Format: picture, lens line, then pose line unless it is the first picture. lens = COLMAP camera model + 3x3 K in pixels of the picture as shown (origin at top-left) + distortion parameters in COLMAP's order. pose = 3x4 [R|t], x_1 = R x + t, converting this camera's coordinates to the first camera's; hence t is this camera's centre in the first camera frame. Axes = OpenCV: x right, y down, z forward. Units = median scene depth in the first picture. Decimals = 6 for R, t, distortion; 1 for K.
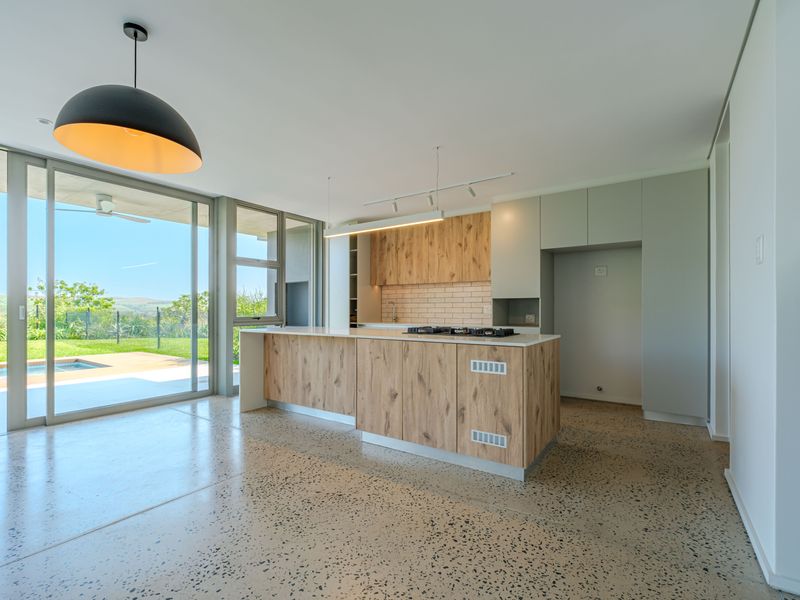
lens RADIAL K [[384.2, 0, 399.1], [0, 384.2, 310.3], [0, 0, 1]] dist [-0.003108, -0.000931]
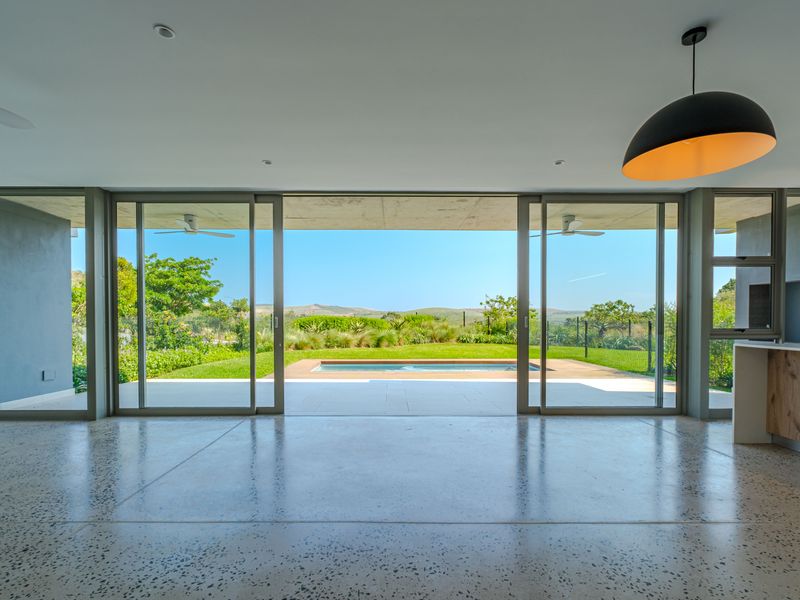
lens RADIAL K [[401.4, 0, 389.4], [0, 401.4, 327.0], [0, 0, 1]] dist [0.000309, 0.000104]
pose [[0.573517, 0.014712, -0.819062, -0.112044], [-0.001071, 0.999851, 0.017209, 0.000112], [0.819193, -0.008993, 0.573447, -0.093637]]
